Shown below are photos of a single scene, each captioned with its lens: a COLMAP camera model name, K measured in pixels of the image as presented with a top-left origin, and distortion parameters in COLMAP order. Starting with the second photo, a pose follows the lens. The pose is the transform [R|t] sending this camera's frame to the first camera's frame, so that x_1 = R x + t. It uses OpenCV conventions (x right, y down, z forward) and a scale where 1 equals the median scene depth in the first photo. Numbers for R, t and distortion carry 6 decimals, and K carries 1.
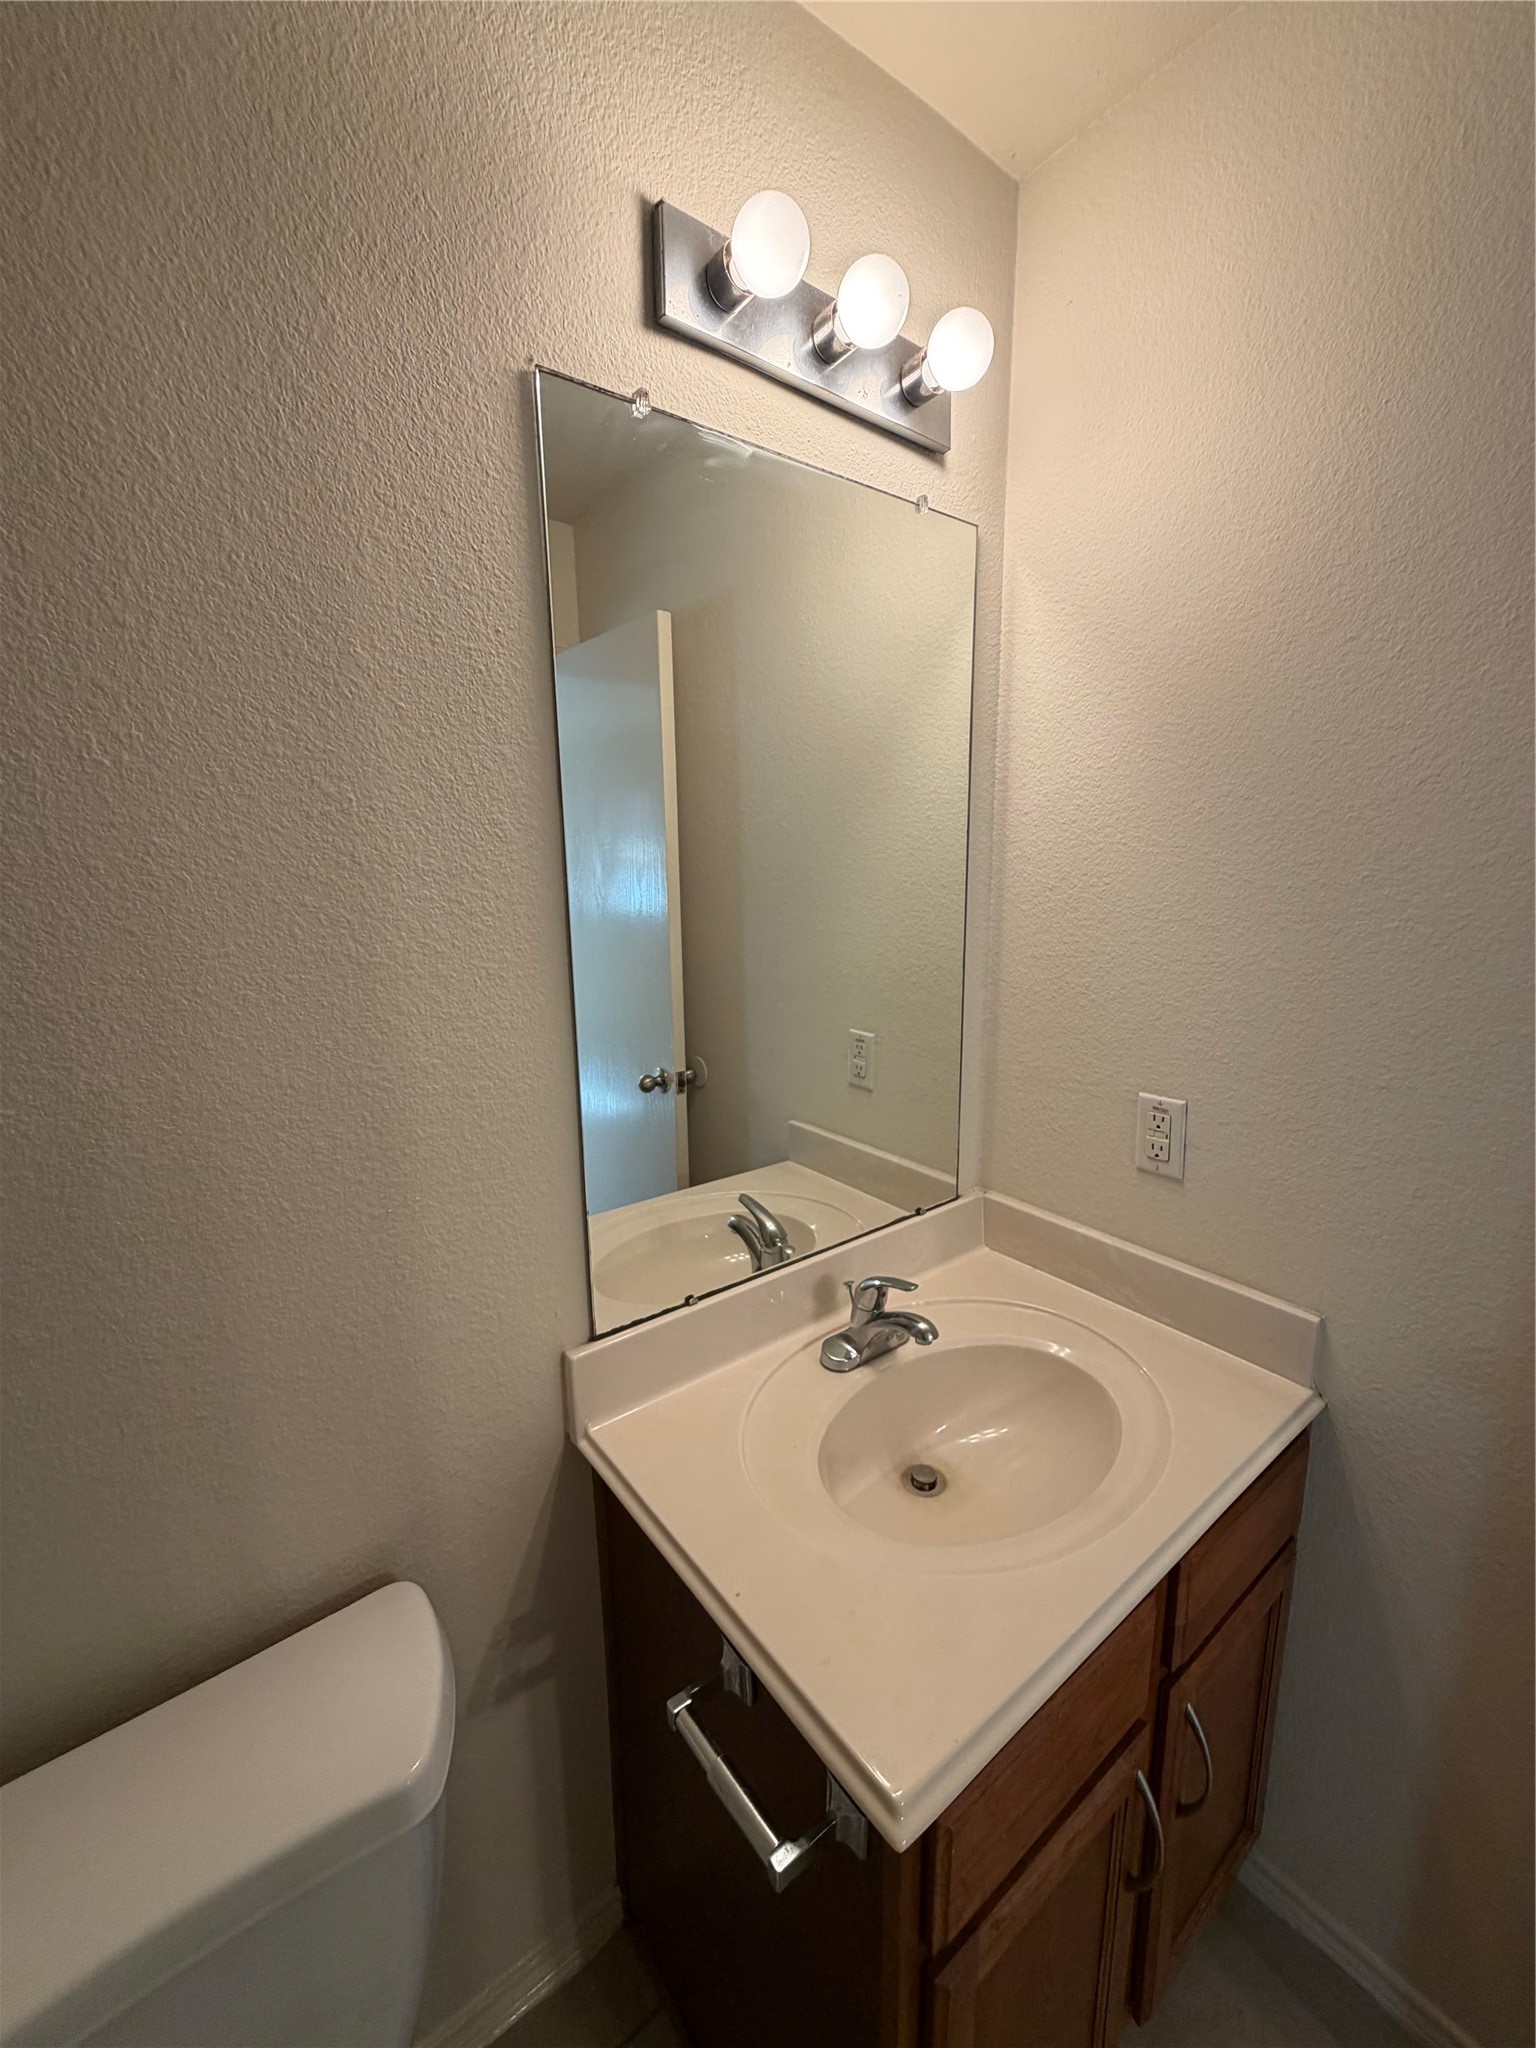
lens RADIAL K [[817.0, 0, 768.0], [0, 817.0, 1024.0], [0, 0, 1]] dist [0.001484, -0.000308]
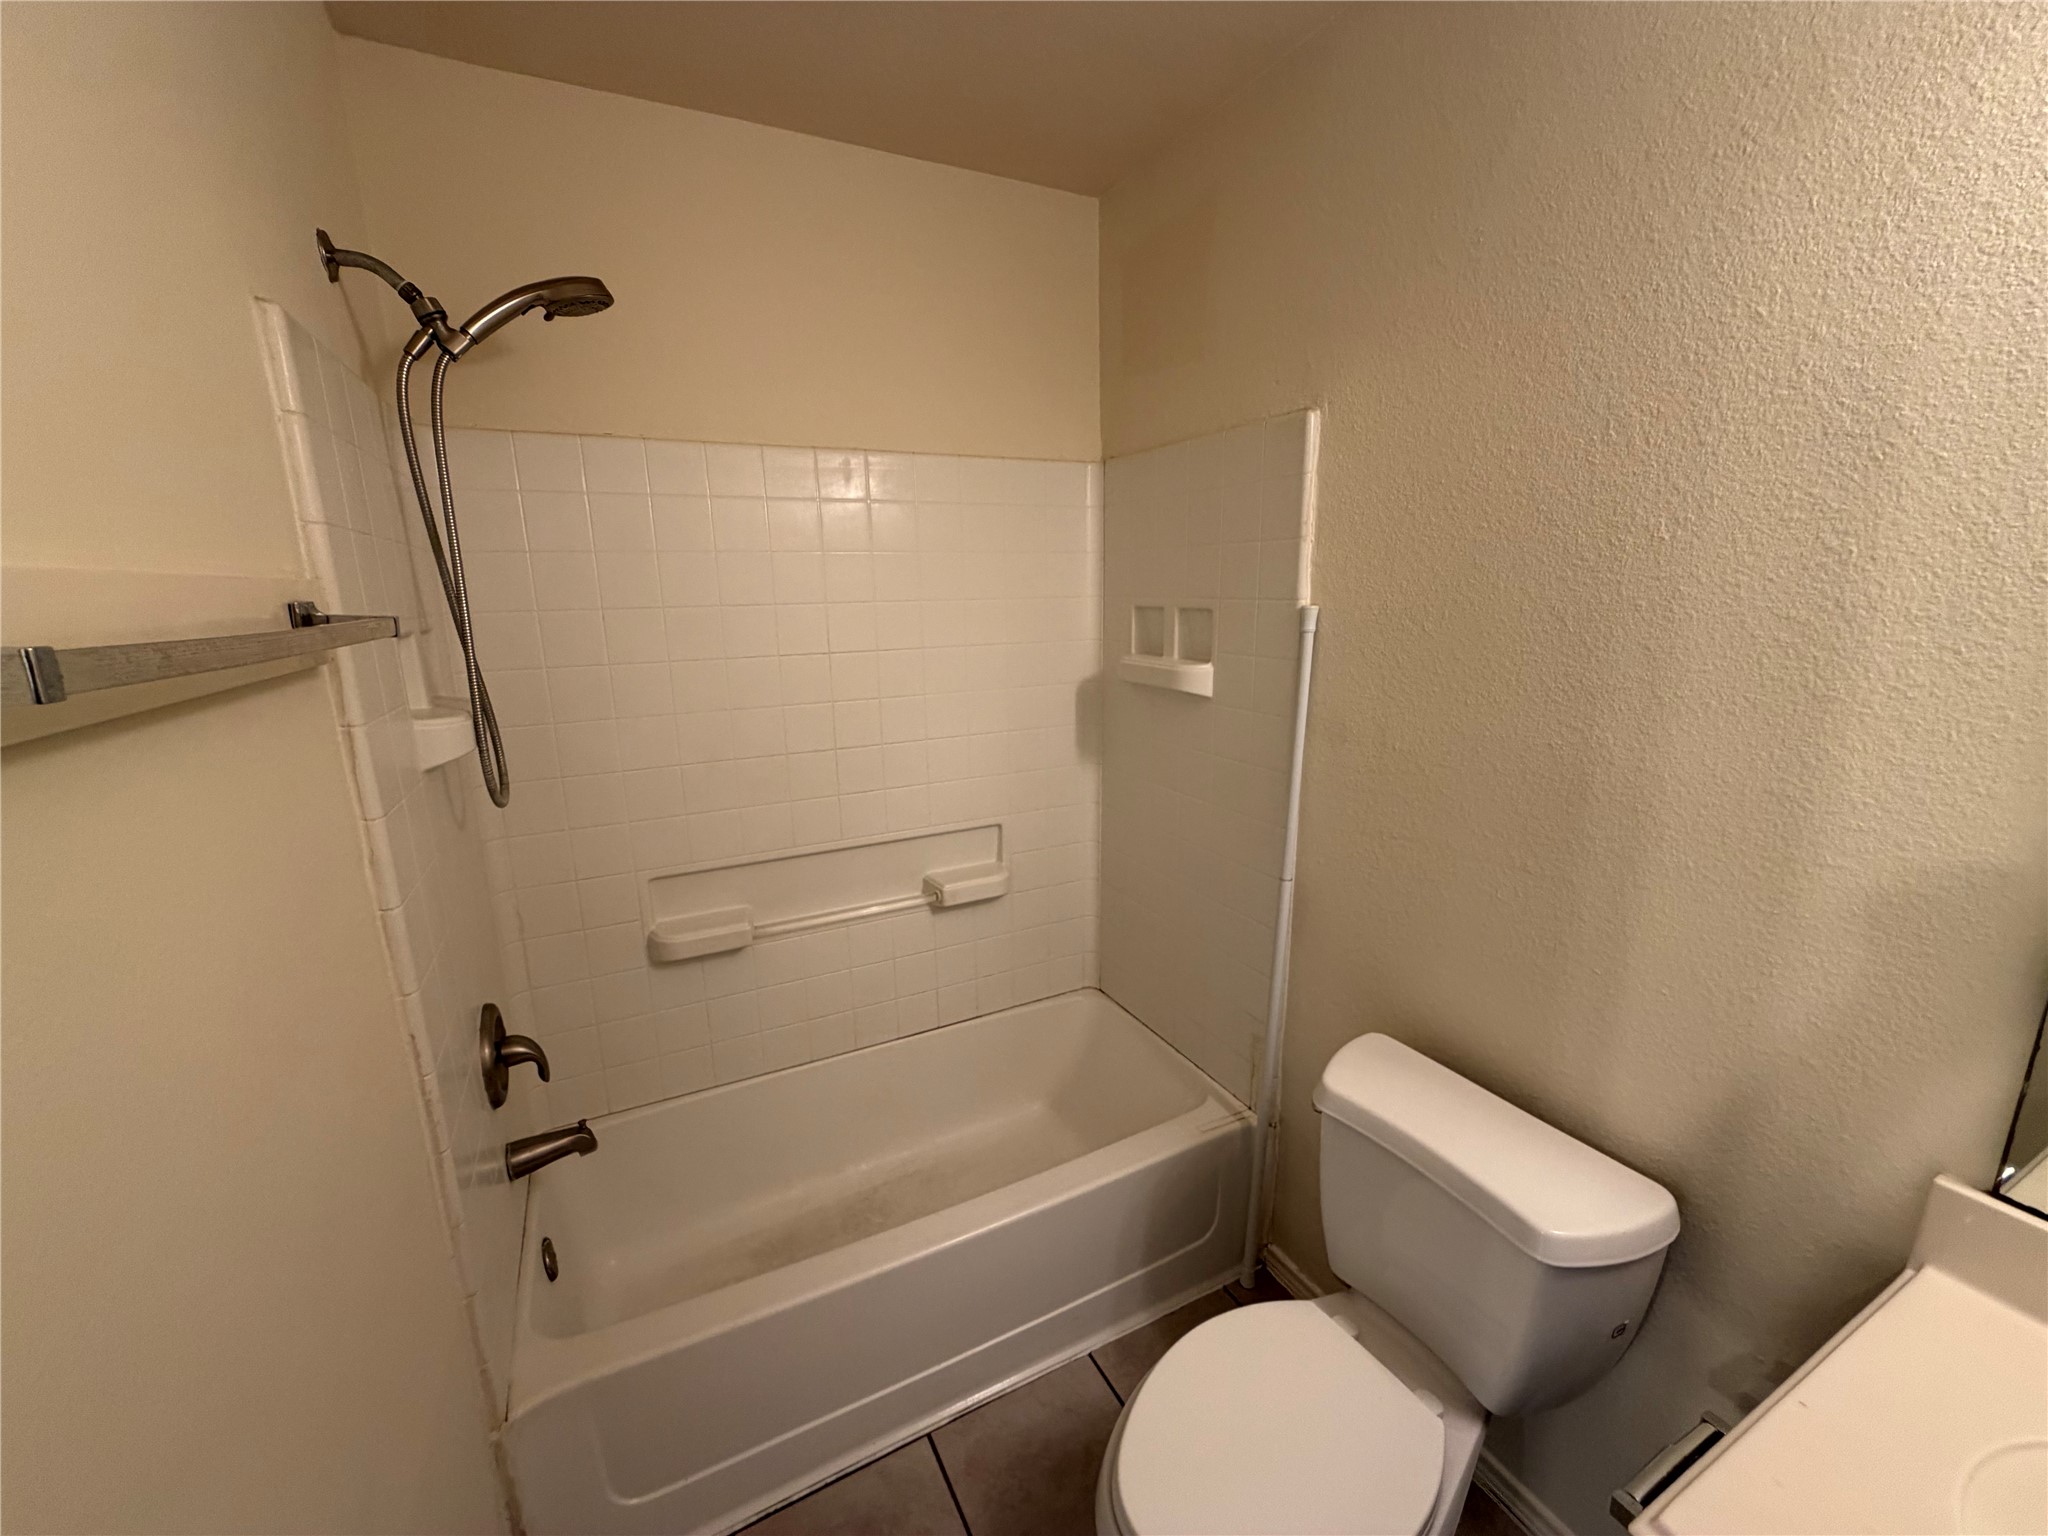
lens RADIAL K [[817.0, 0, 1021.5], [0, 817.0, 767.9], [0, 0, 1]] dist [0.001484, -0.000308]
pose [[-0.186756, 0.238275, -0.953073, 0.851998], [-0.165055, 0.948740, 0.269535, -0.105781], [0.968441, 0.207647, -0.137855, 0.107181]]
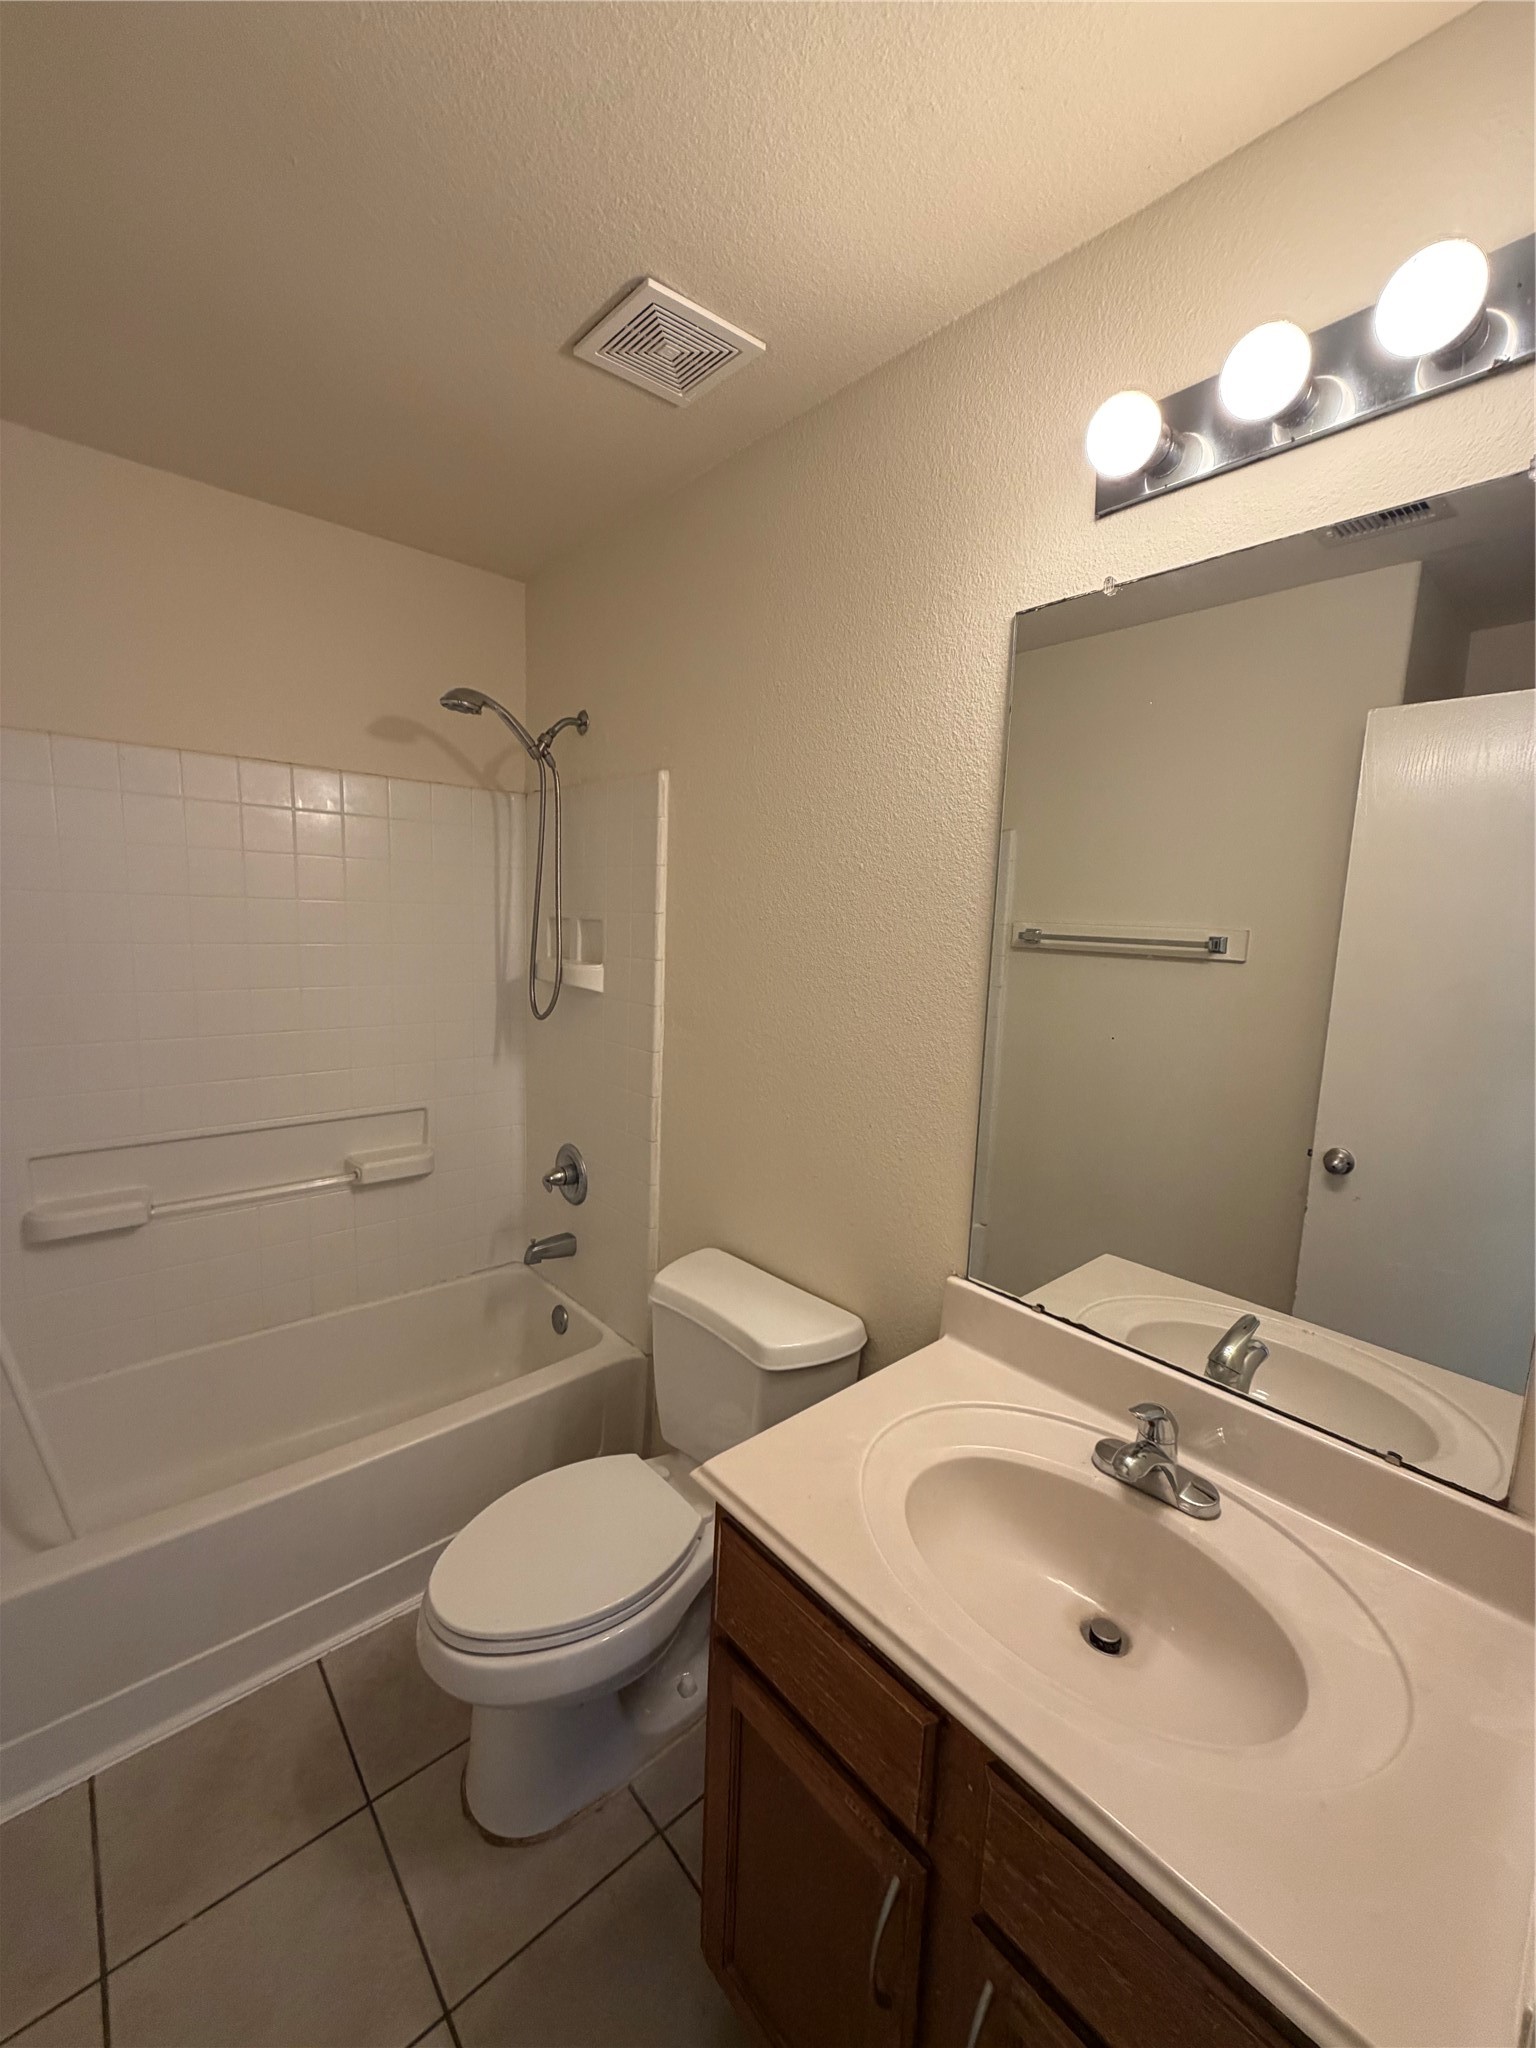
lens RADIAL K [[817.0, 0, 768.0], [0, 817.0, 1024.0], [0, 0, 1]] dist [0.001484, -0.000308]
pose [[0.081454, 0.152471, -0.984946, 1.580382], [-0.215030, 0.967644, 0.132010, -0.165551], [0.973205, 0.201040, 0.111604, 0.782376]]
